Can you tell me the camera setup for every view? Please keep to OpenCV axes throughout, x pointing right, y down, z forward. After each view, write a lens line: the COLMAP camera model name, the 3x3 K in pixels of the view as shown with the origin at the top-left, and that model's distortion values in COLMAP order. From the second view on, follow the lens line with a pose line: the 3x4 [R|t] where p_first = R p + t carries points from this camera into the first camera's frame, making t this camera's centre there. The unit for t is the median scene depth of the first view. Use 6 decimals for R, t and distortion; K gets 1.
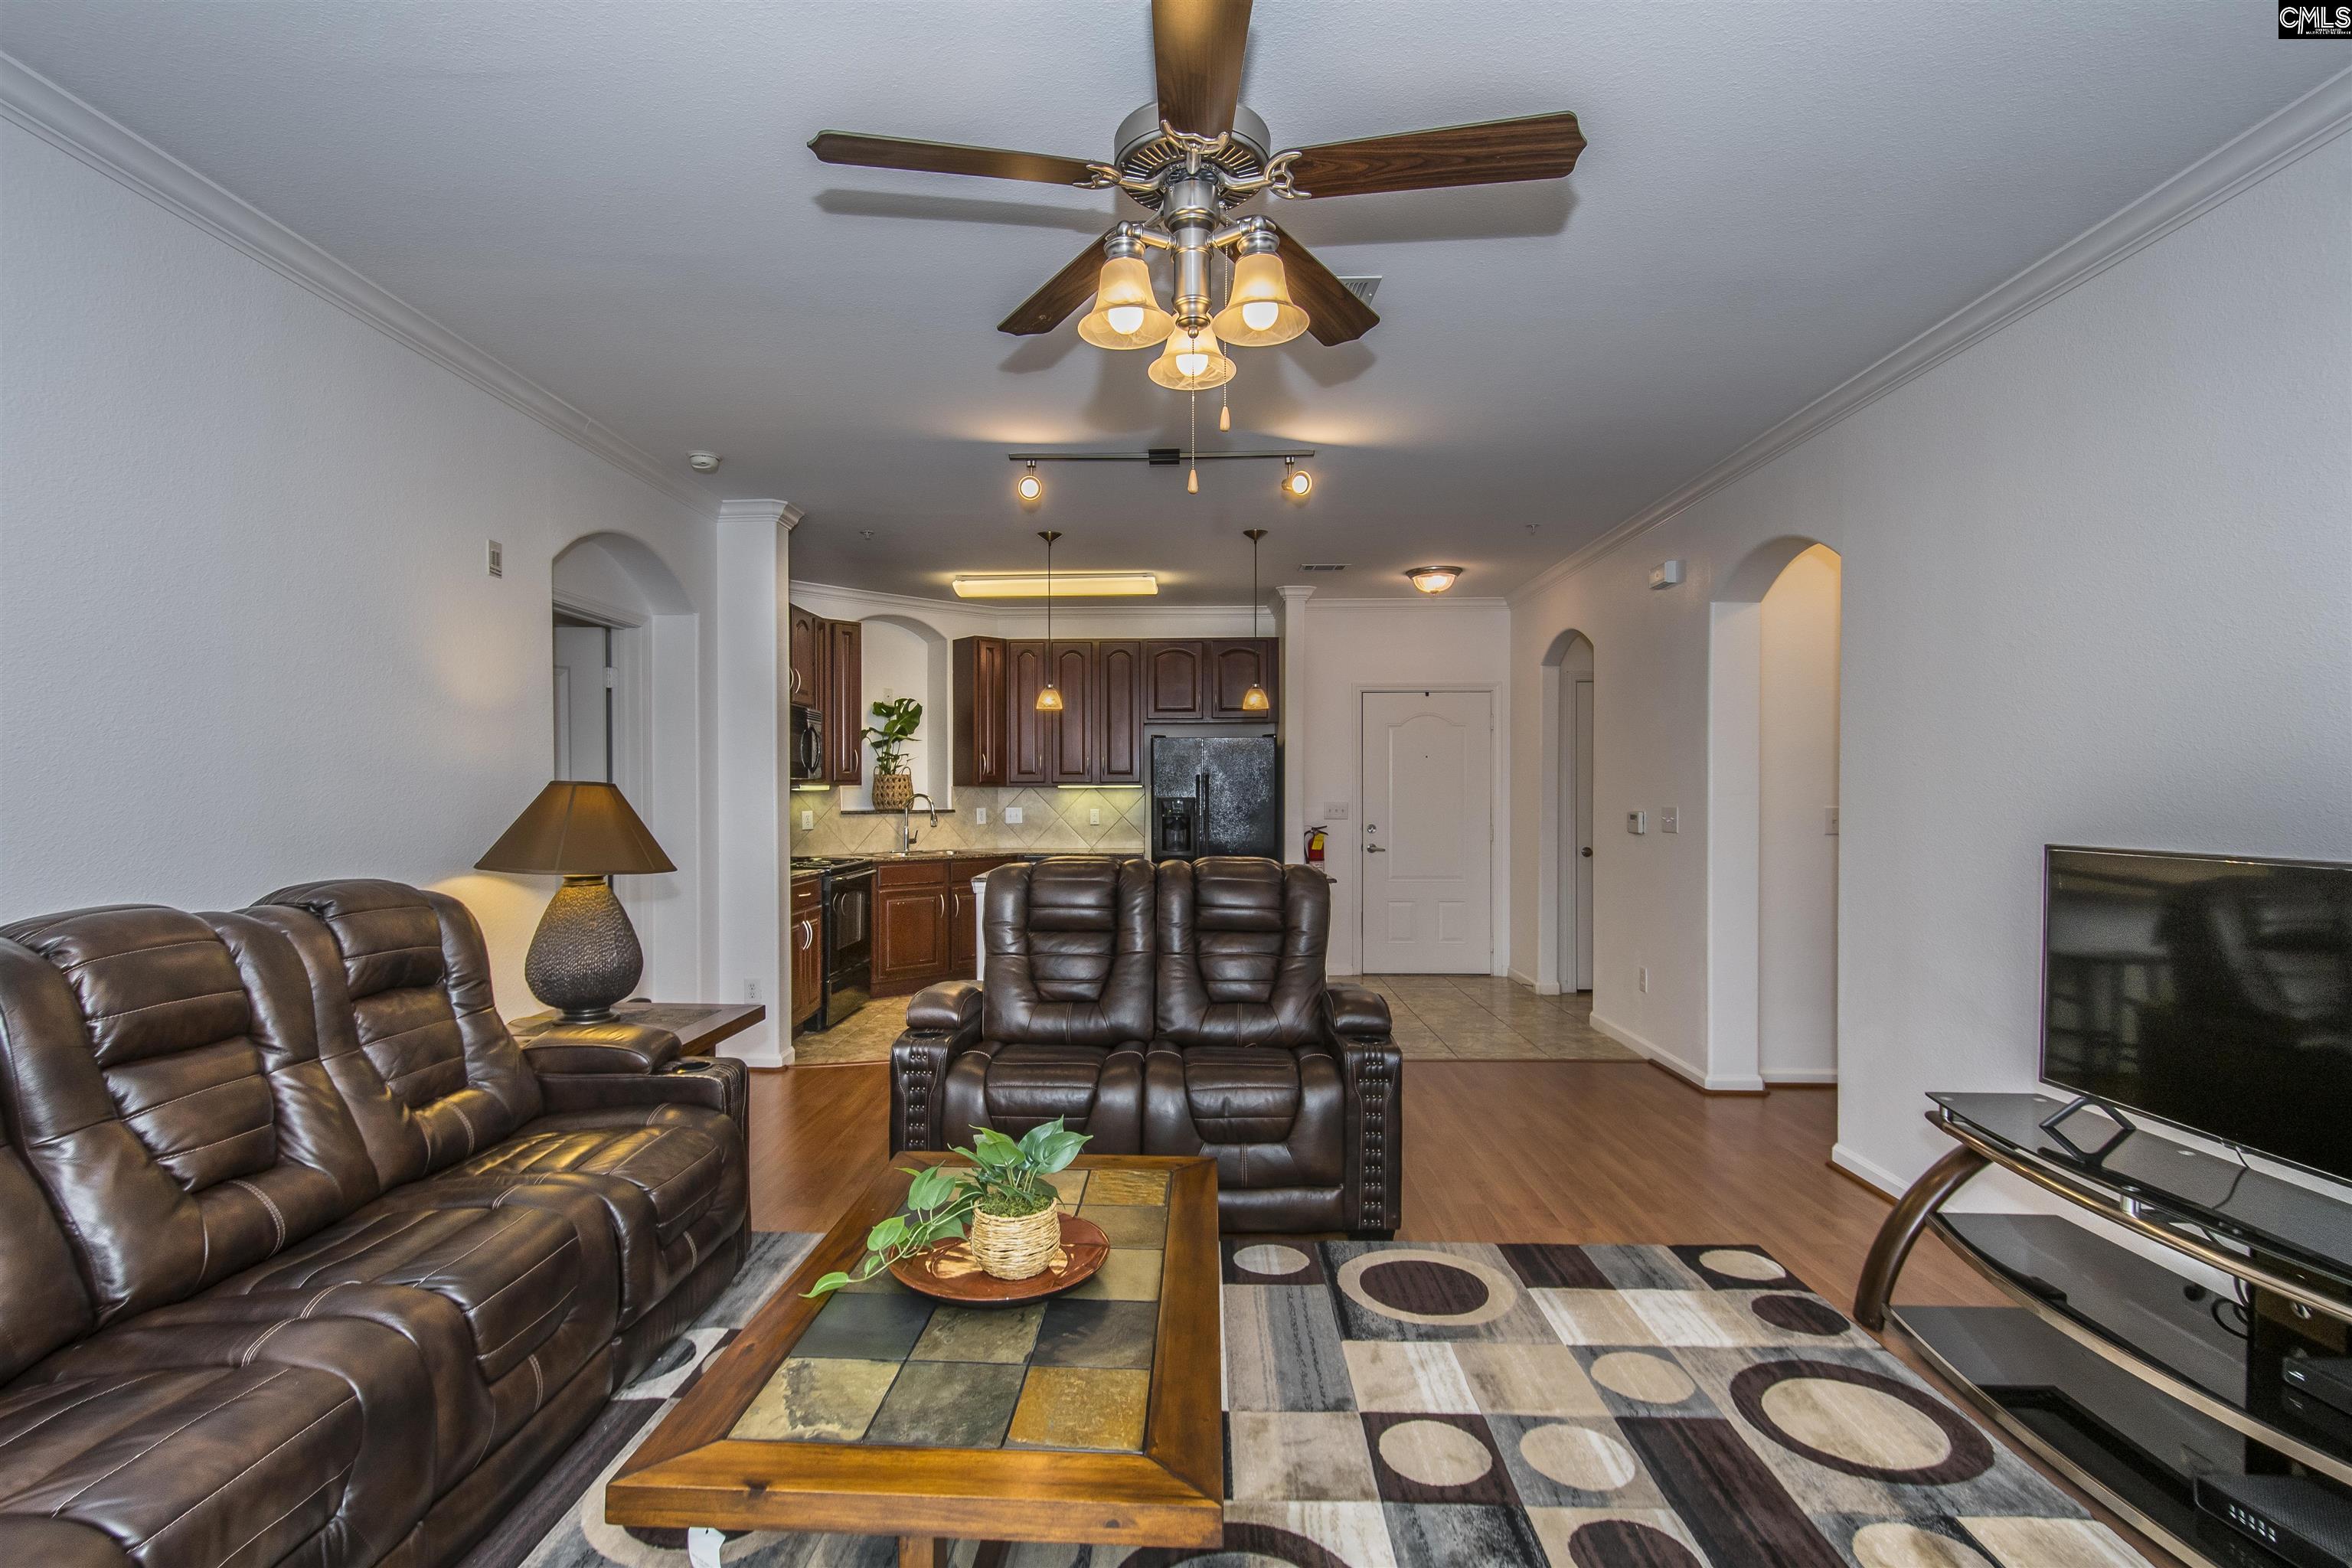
lens RADIAL K [[1102.5, 0, 1148.9], [0, 1102.5, 802.8], [0, 0, 1]] dist [0.000760, 0.000067]
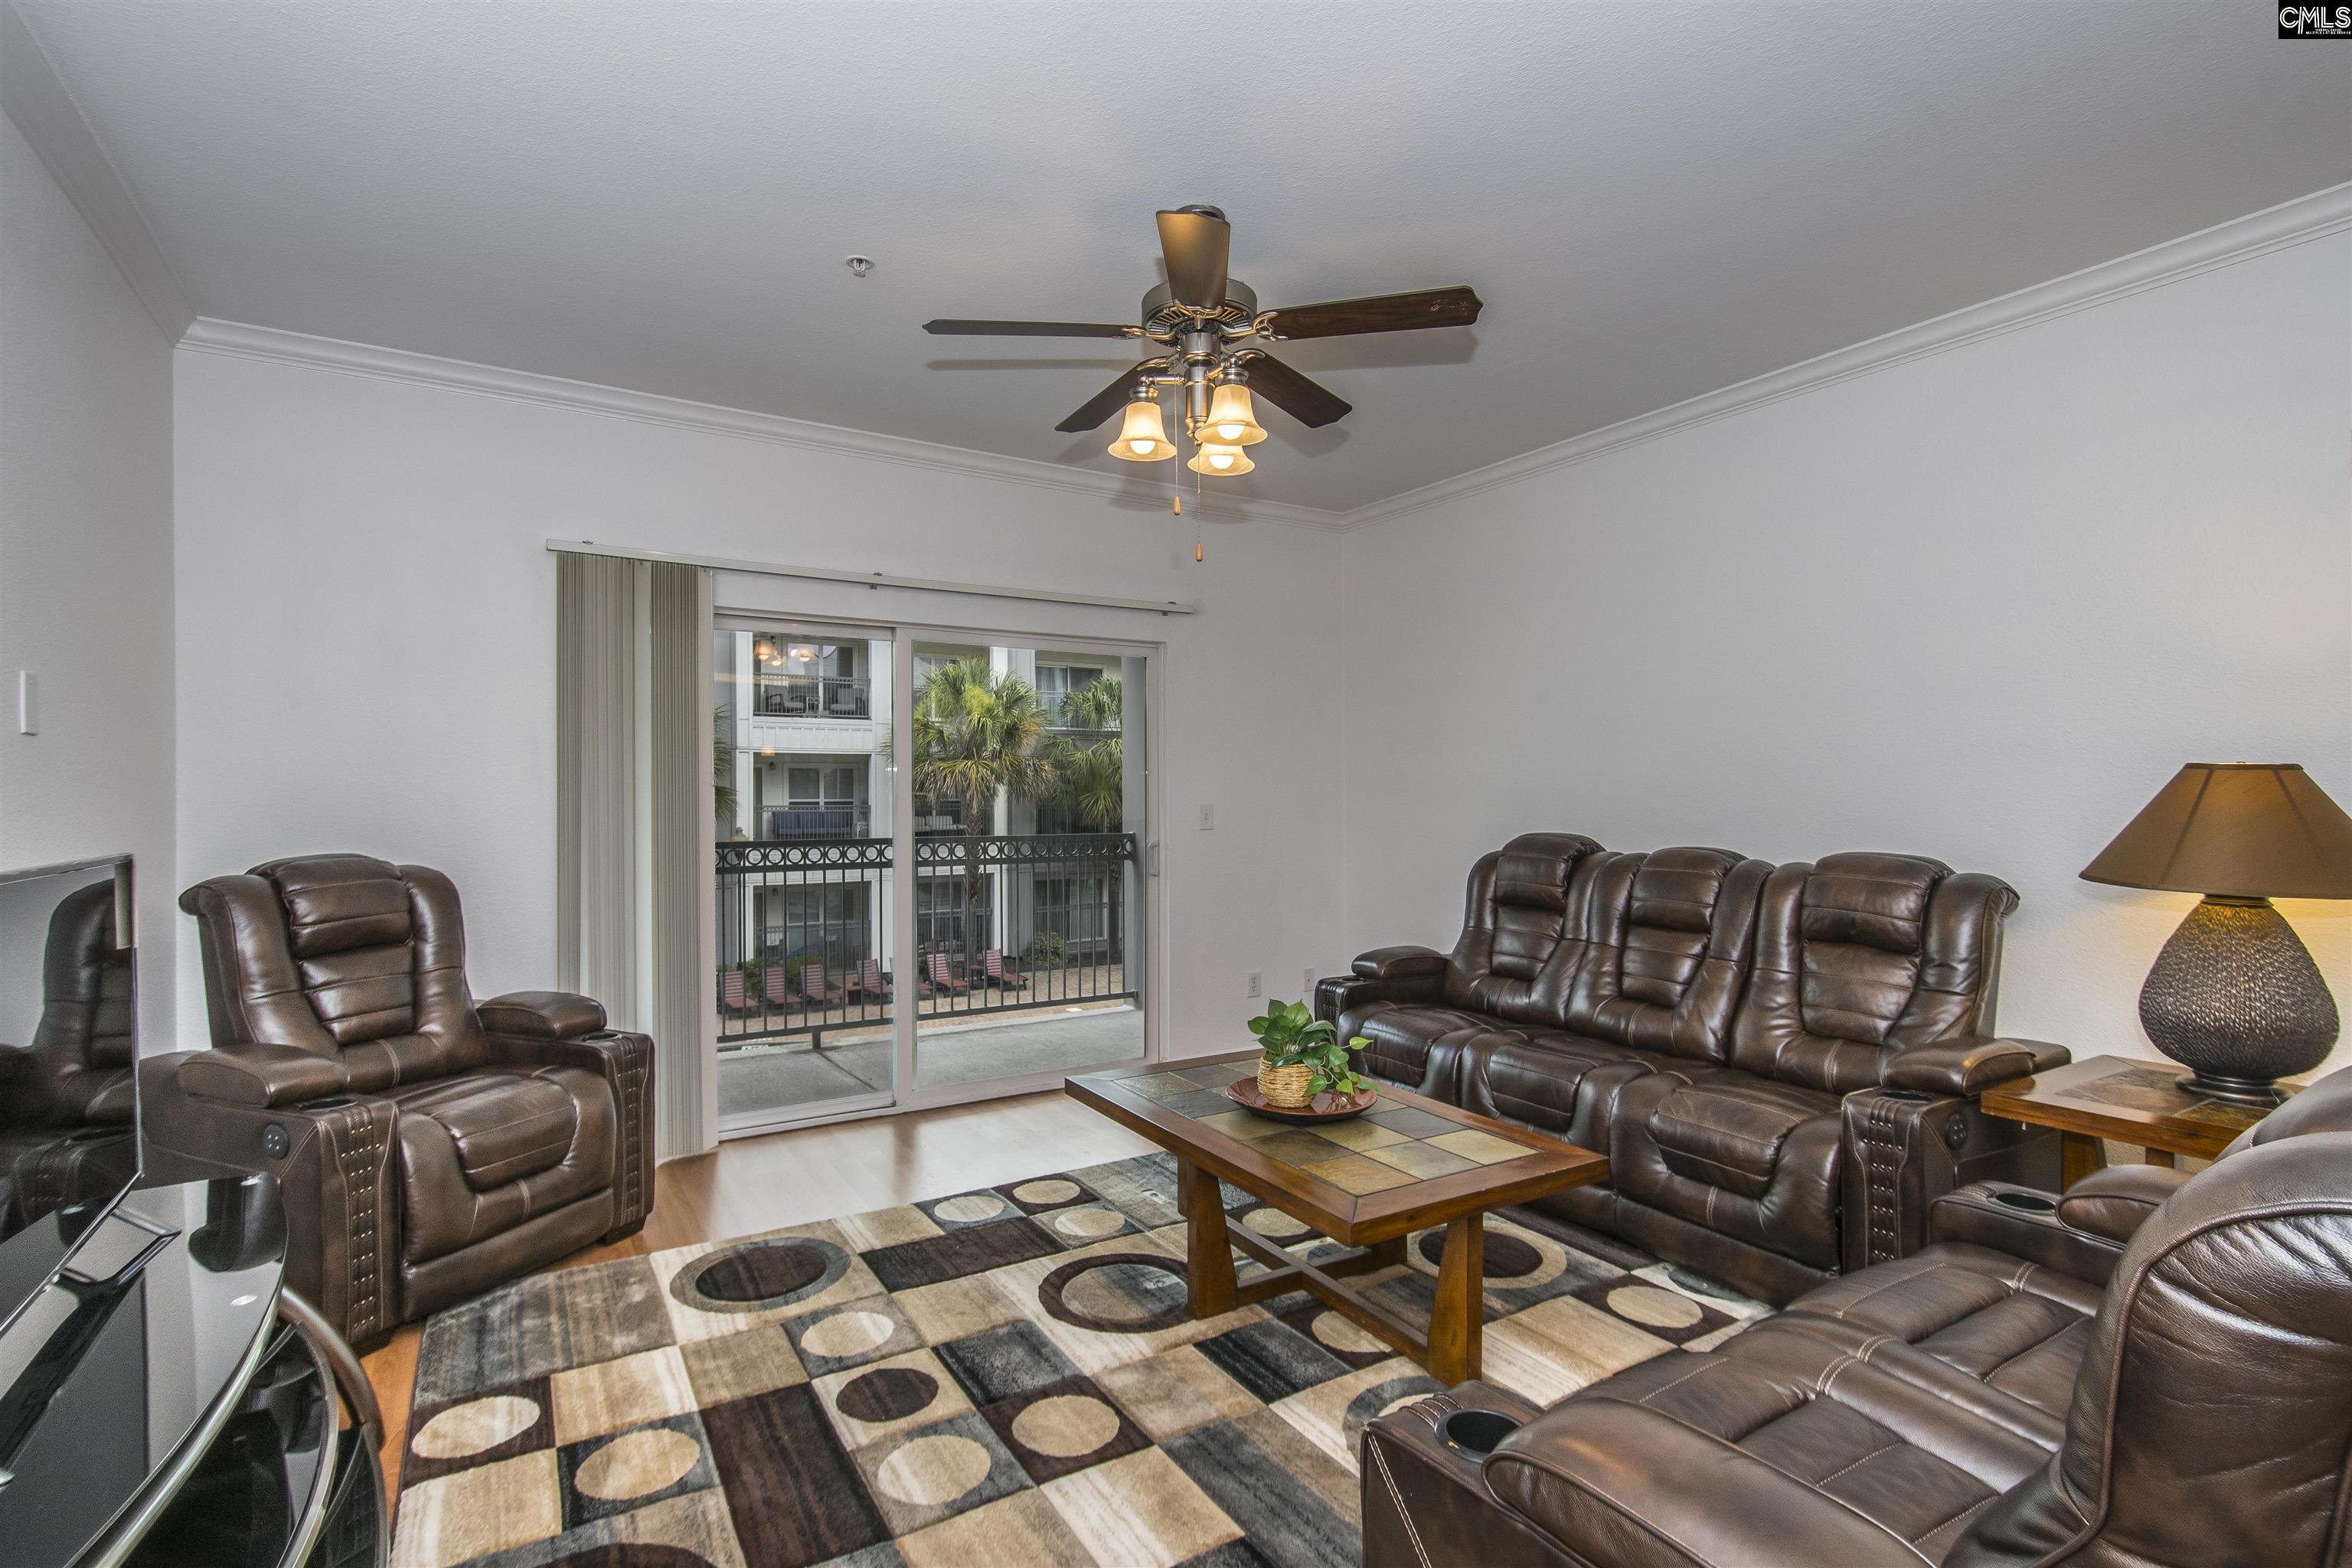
lens RADIAL K [[1102.5, 0, 1148.9], [0, 1102.5, 802.8], [0, 0, 1]] dist [0.000760, 0.000067]
pose [[-0.836654, 0.007587, -0.547680, 0.217155], [-0.000540, 0.999892, 0.014678, -0.001463], [0.547732, 0.012576, -0.836559, 0.546844]]
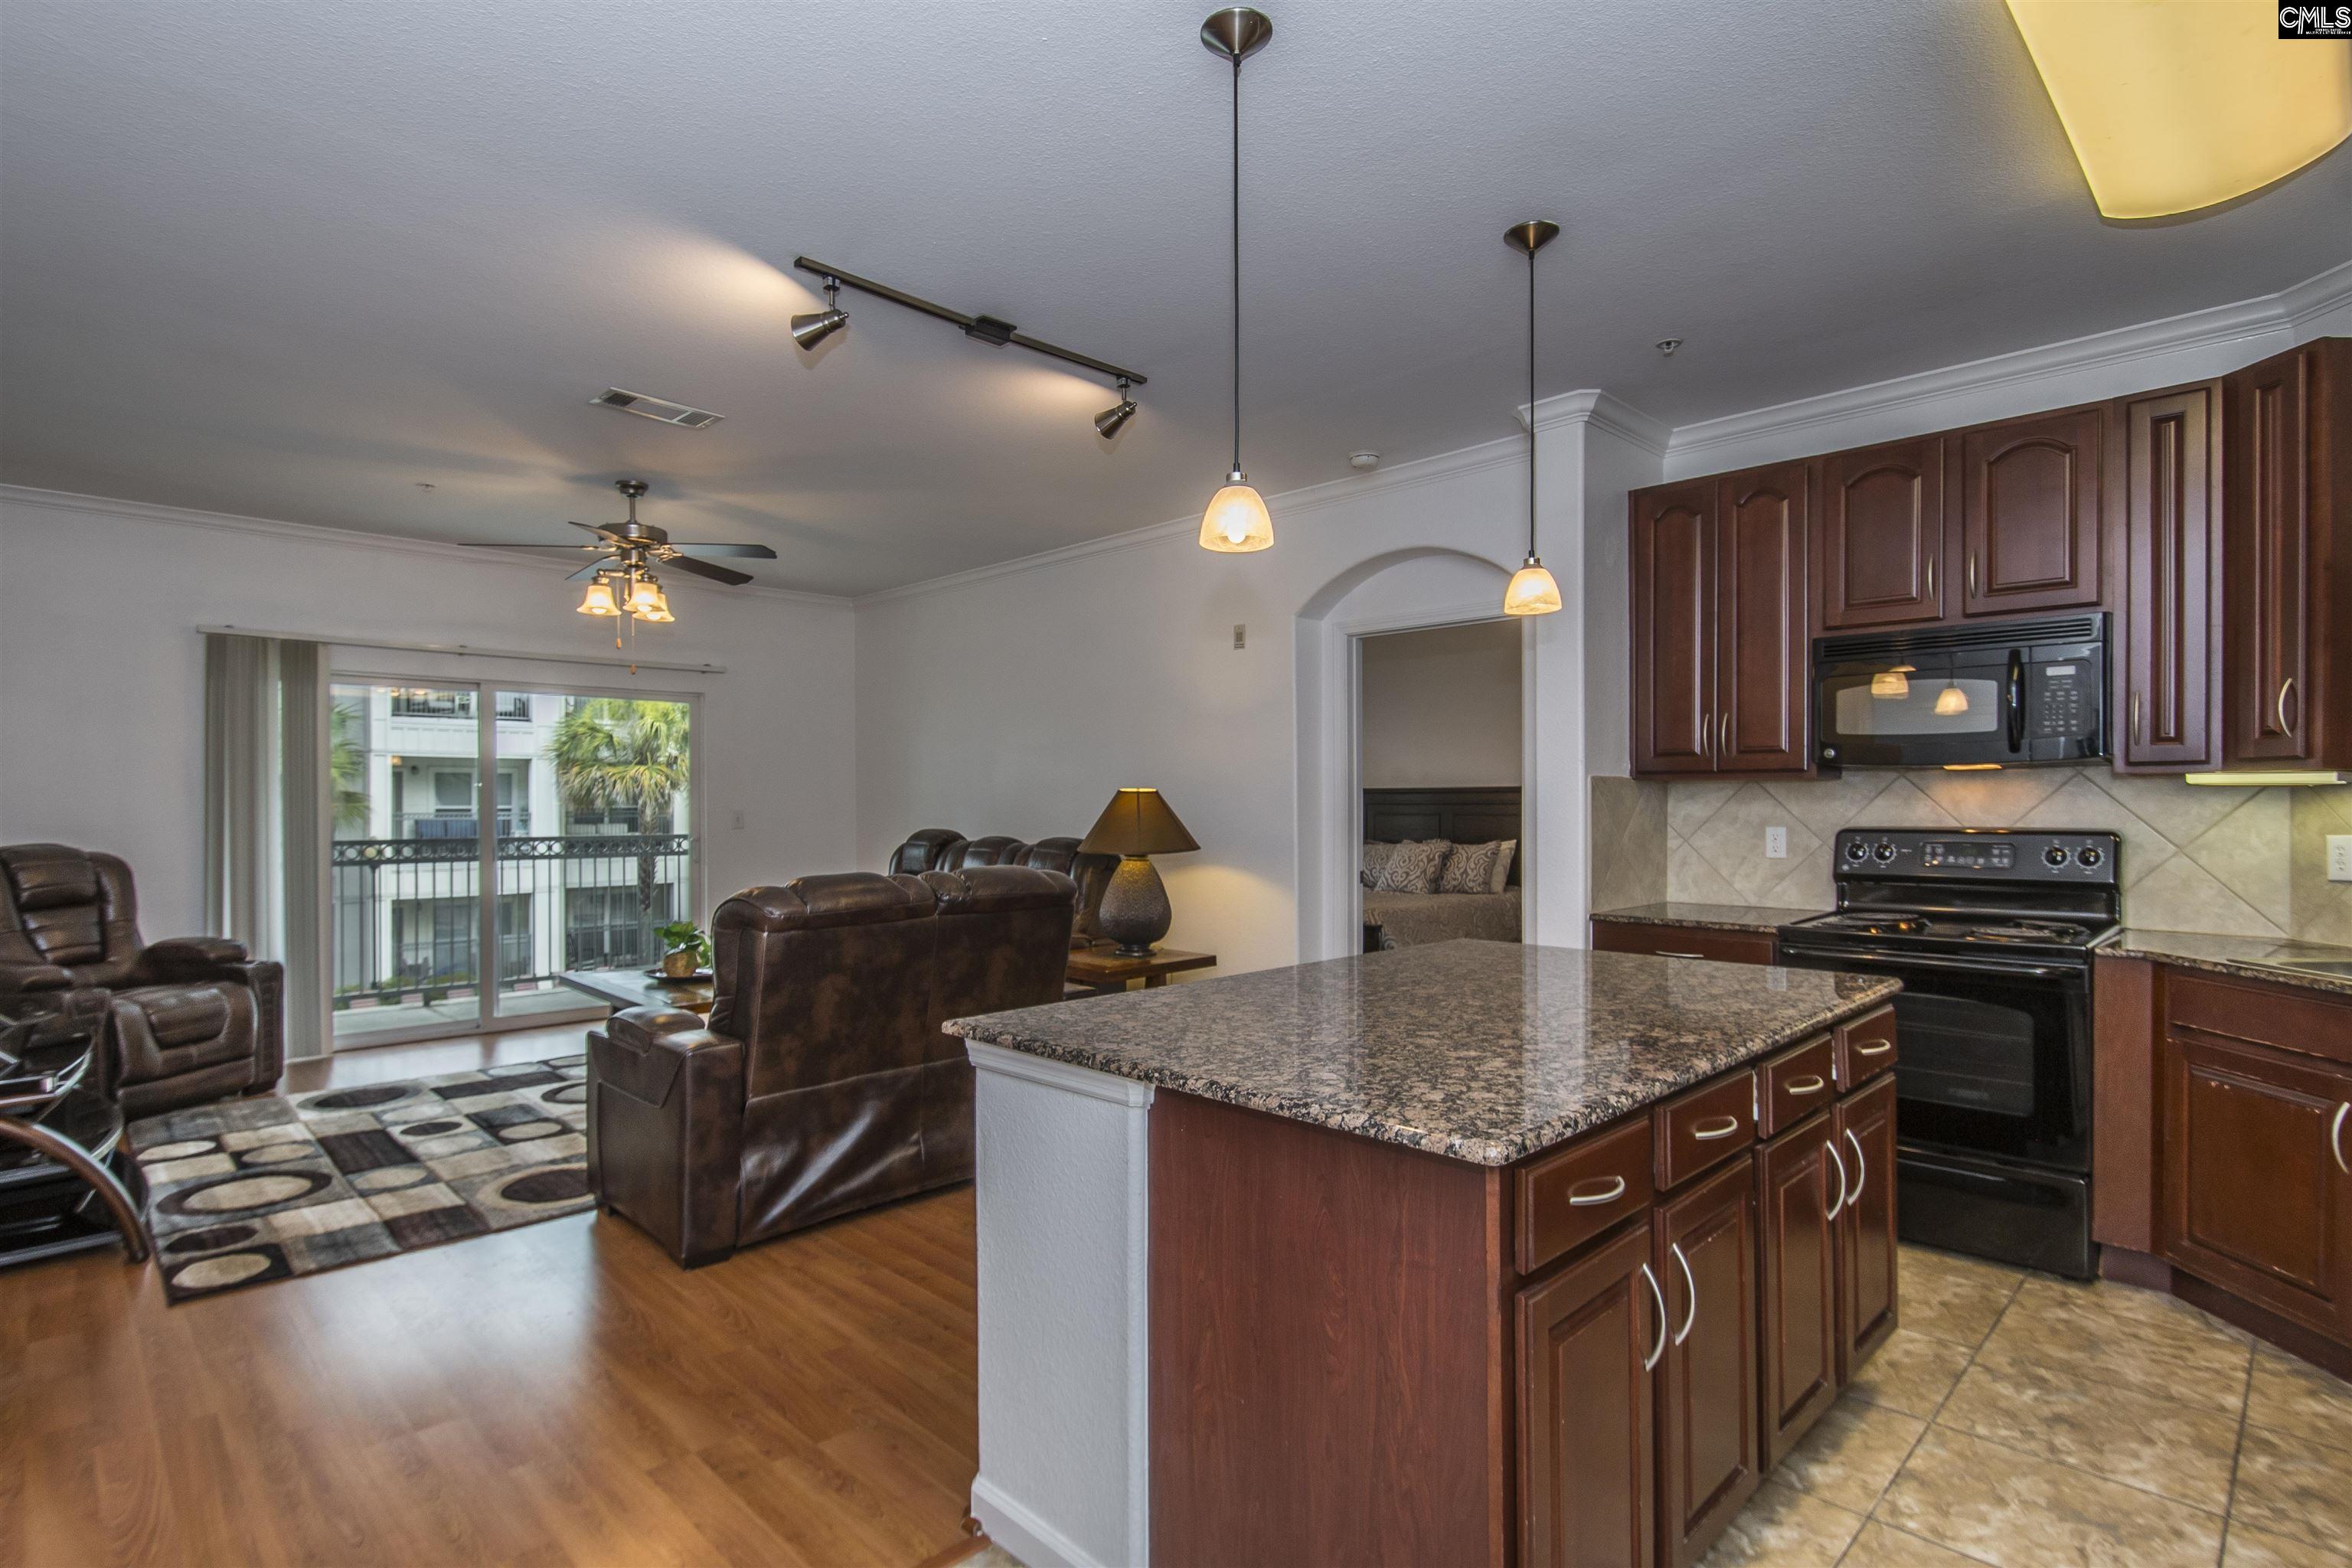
lens RADIAL K [[1165.2, 0, 1158.6], [0, 1165.2, 803.1], [0, 0, 1]] dist [-0.000765, -0.001224]
pose [[-0.687170, 0.005352, -0.726477, 0.290260], [-0.002014, 0.999955, 0.009272, -0.006819], [0.726494, 0.007835, -0.687128, 0.944419]]
